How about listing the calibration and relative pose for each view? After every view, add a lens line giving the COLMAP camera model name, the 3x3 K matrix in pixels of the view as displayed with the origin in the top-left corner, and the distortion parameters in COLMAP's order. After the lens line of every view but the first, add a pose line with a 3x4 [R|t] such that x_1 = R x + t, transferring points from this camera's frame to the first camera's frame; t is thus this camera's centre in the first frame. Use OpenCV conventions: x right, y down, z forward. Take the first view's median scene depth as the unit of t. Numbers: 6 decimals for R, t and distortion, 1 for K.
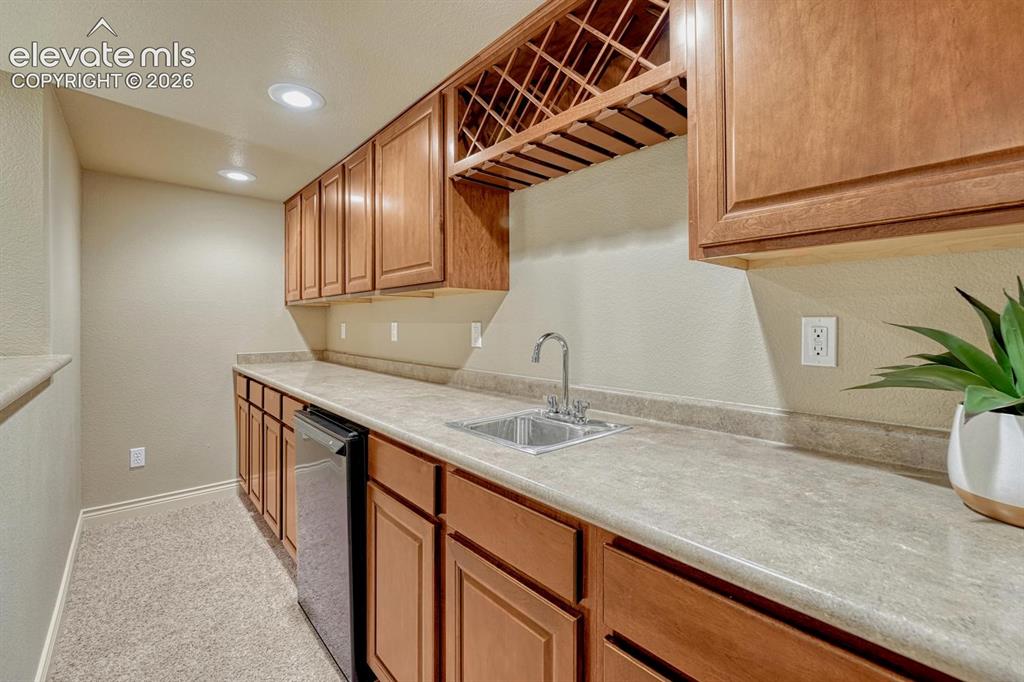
lens RADIAL K [[441.5, 0, 514.2], [0, 441.5, 321.3], [0, 0, 1]] dist [-0.001424, -0.000142]
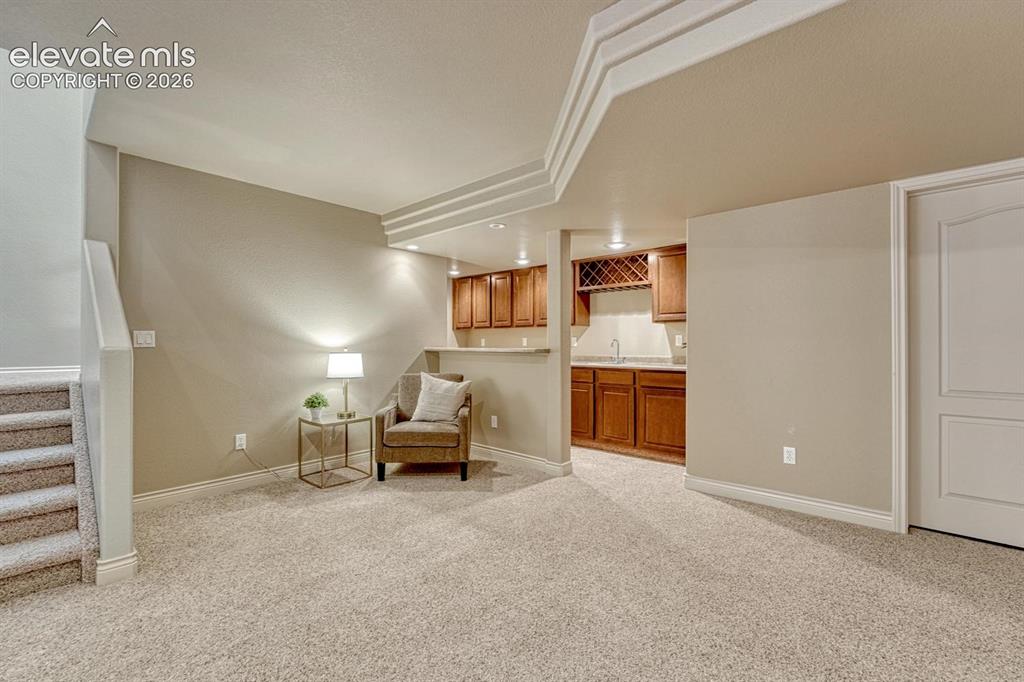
lens RADIAL K [[441.5, 0, 512.3], [0, 441.5, 341.6], [0, 0, 1]] dist [-0.001424, -0.000142]
pose [[0.994519, -0.002147, 0.104536, -1.009241], [0.001735, 0.999990, 0.004035, 0.023885], [-0.104544, -0.003832, 0.994513, -2.256260]]
